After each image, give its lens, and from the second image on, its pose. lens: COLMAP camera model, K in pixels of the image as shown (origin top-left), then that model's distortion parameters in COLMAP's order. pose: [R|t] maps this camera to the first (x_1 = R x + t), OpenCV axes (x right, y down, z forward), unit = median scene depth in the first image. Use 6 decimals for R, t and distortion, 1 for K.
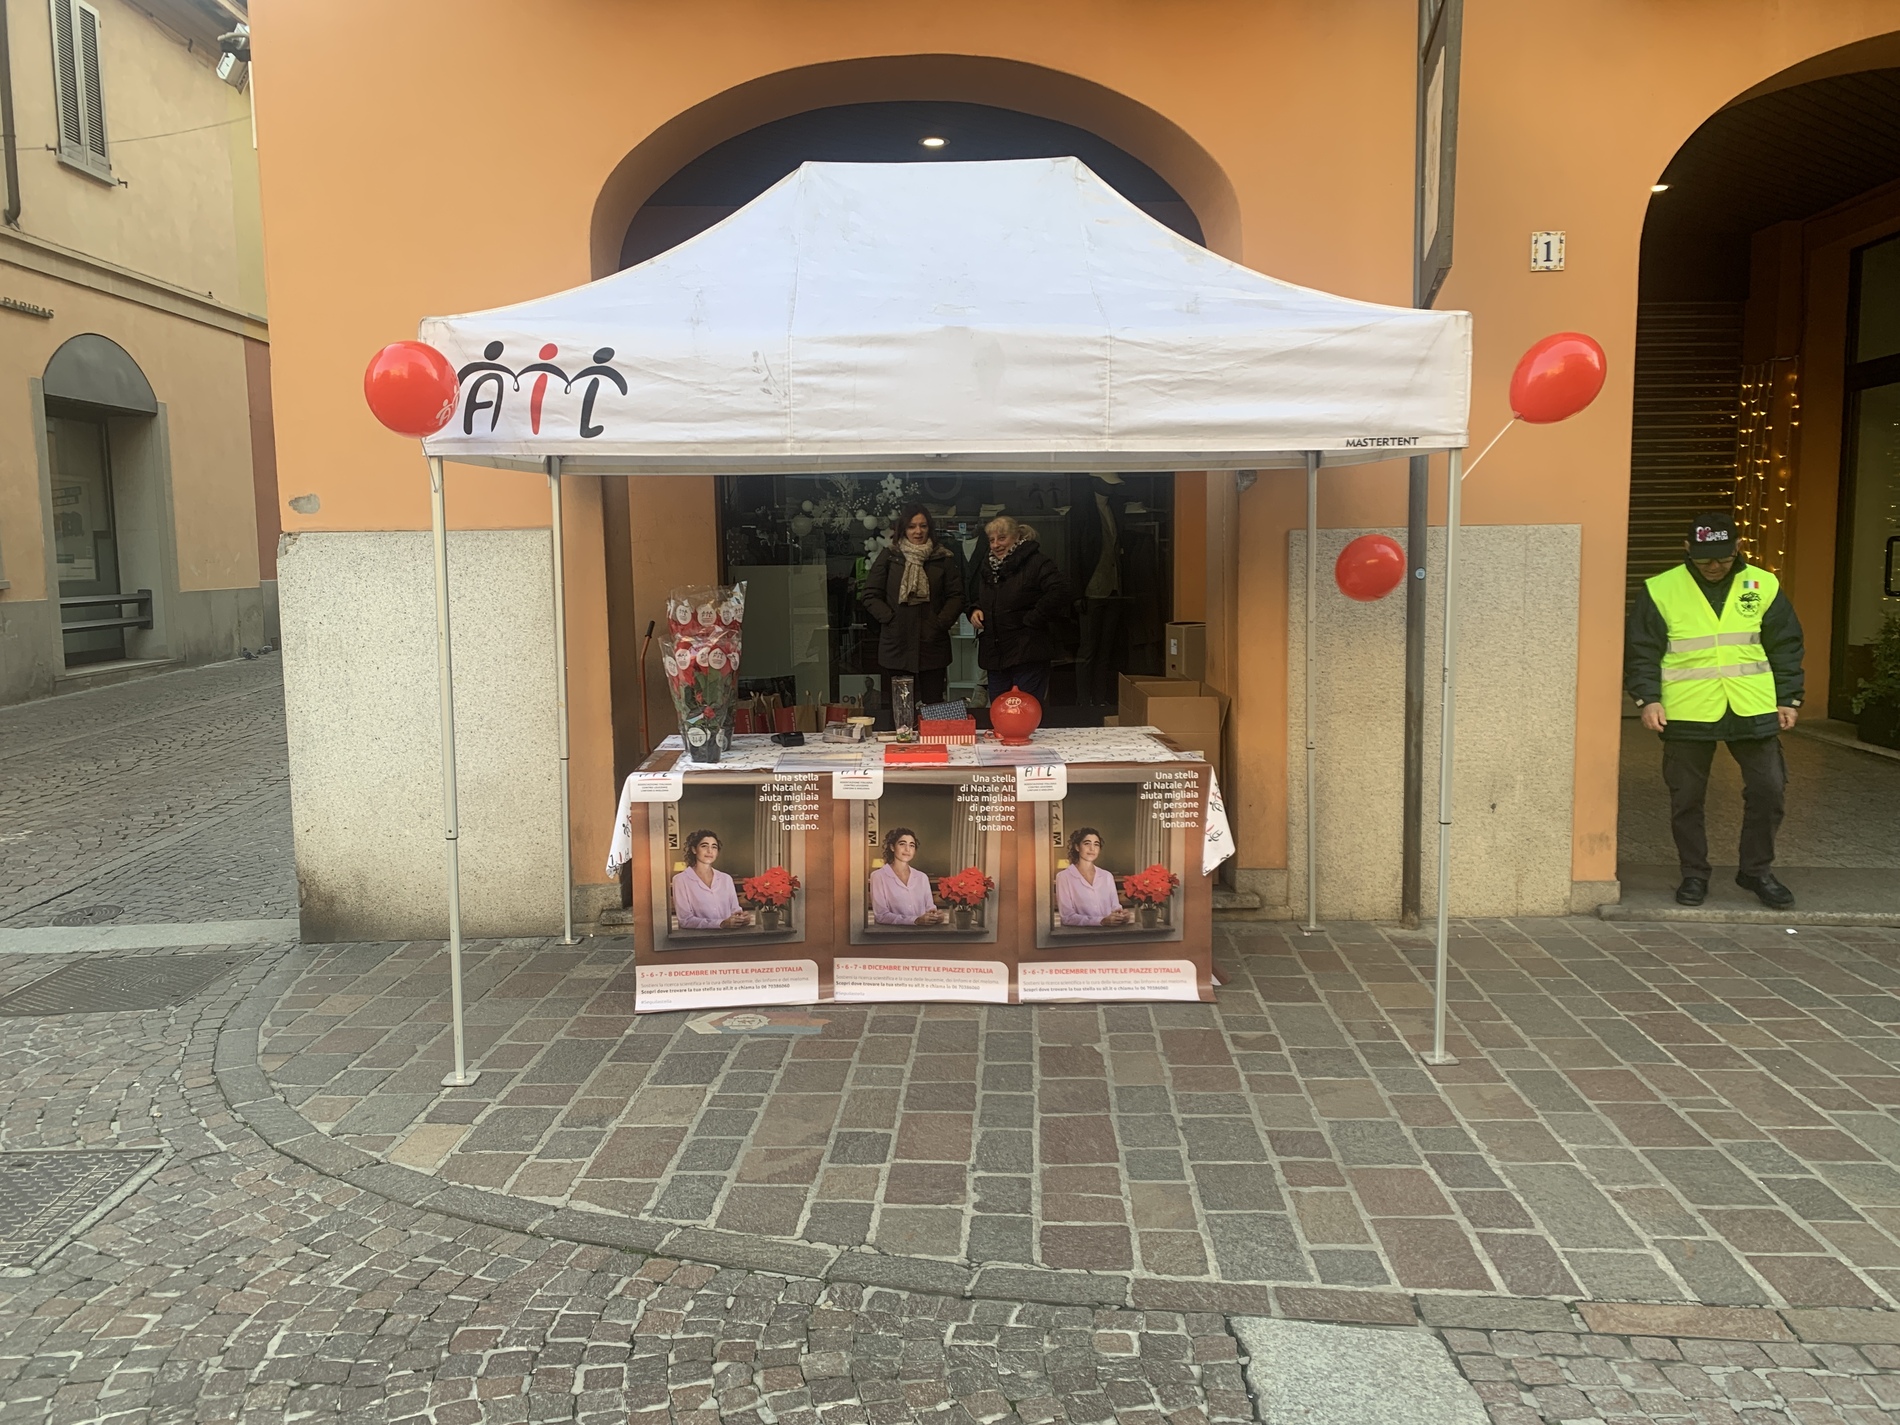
lens RADIAL K [[1506.9, 0, 990.9], [0, 1506.9, 715.3], [0, 0, 1]] dist [0.049321, -0.085355]
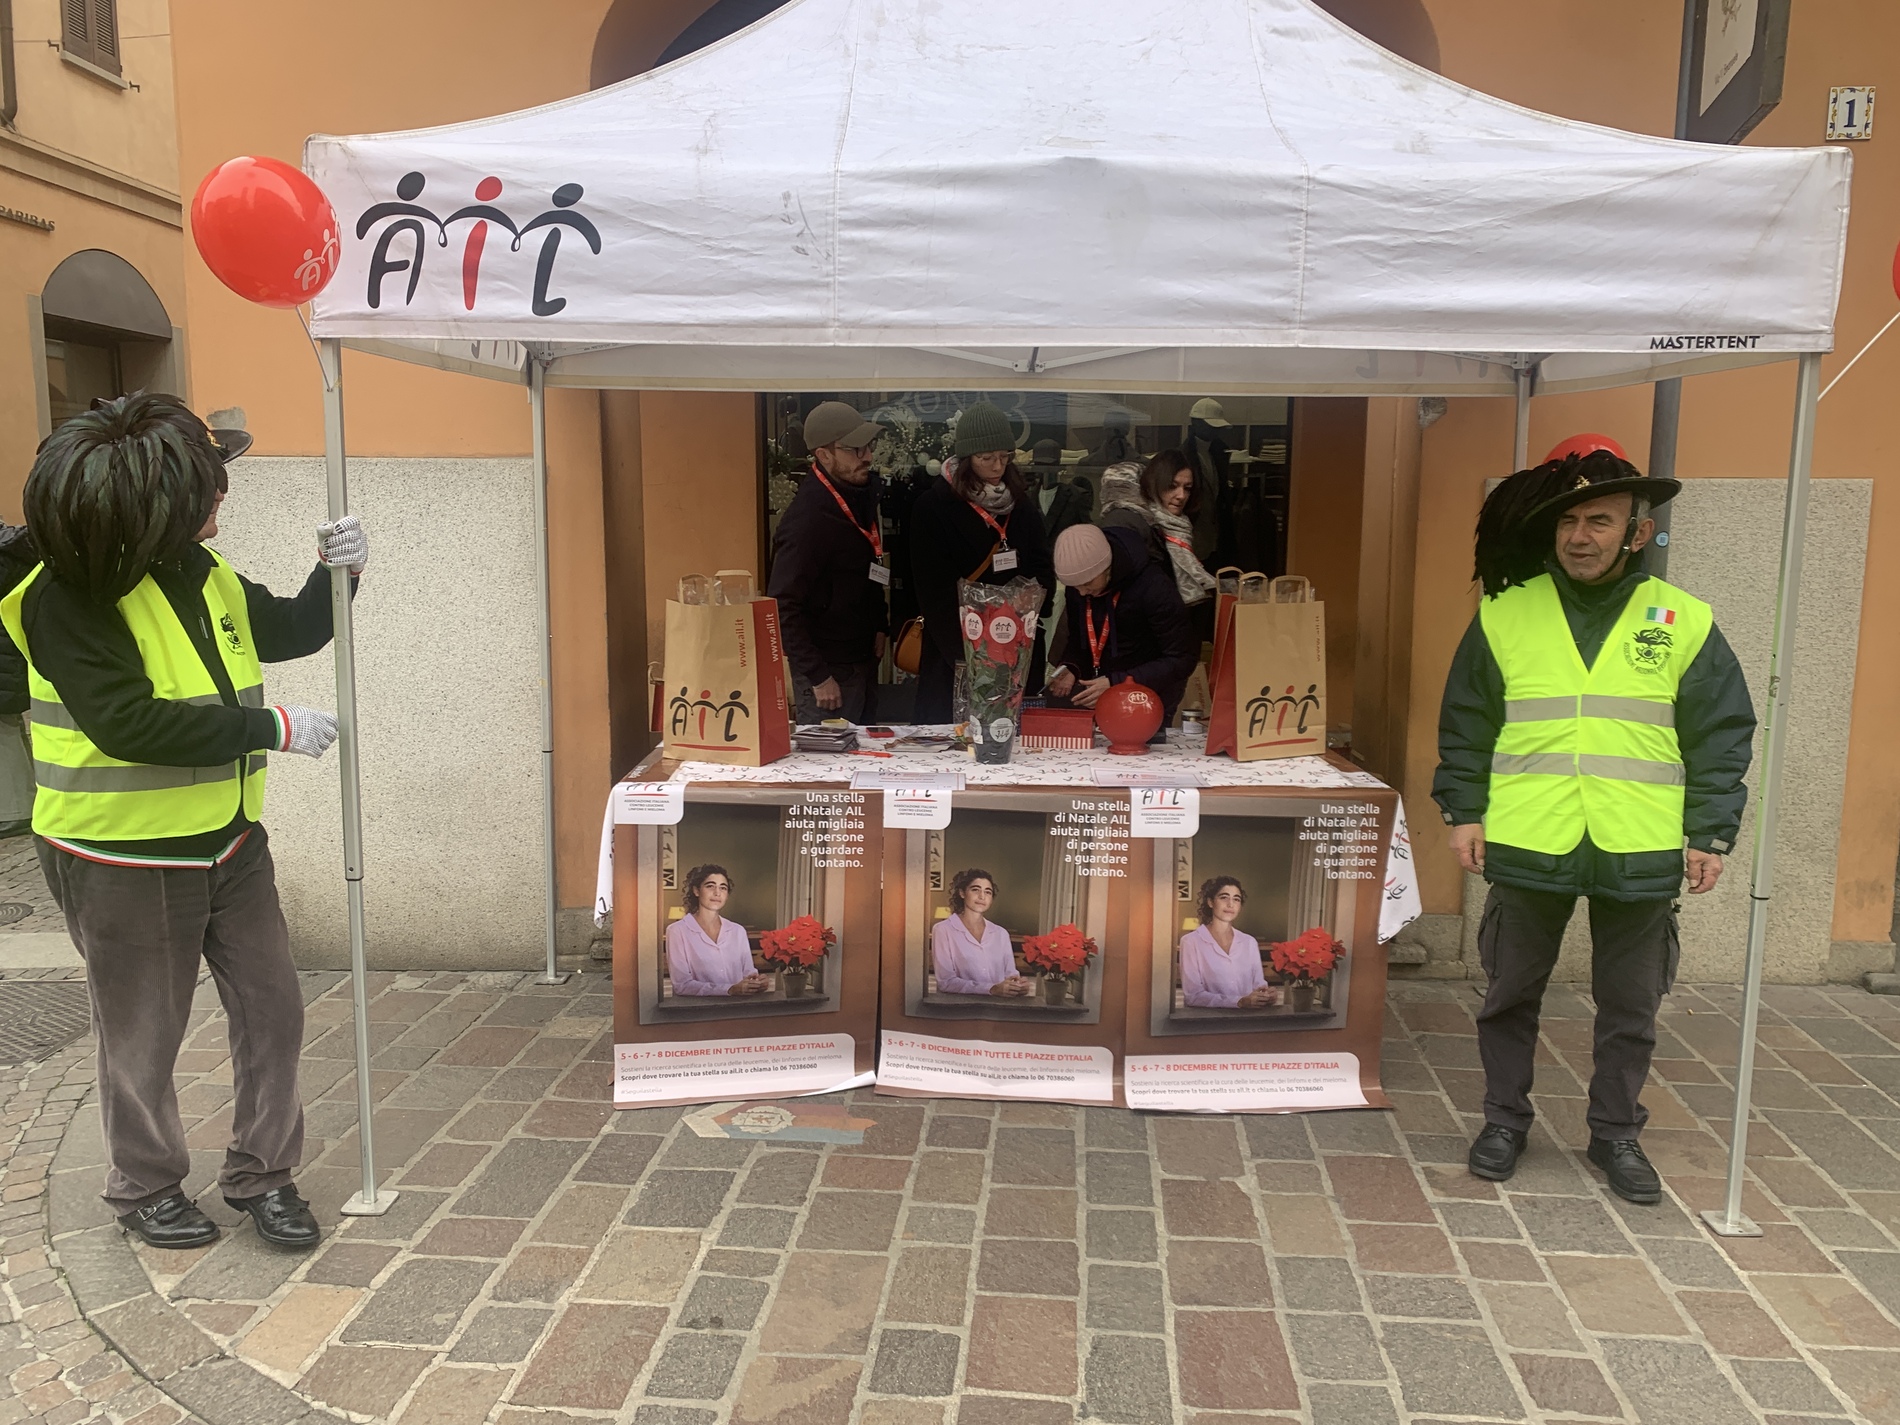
lens RADIAL K [[1446.5, 0, 1005.4], [0, 1446.5, 715.6], [0, 0, 1]] dist [-0.004117, 0.012417]
pose [[0.999510, 0.024243, -0.019784, -0.035589], [-0.023584, 0.999182, 0.032859, -0.025751], [0.020565, -0.032376, 0.999264, 0.320525]]
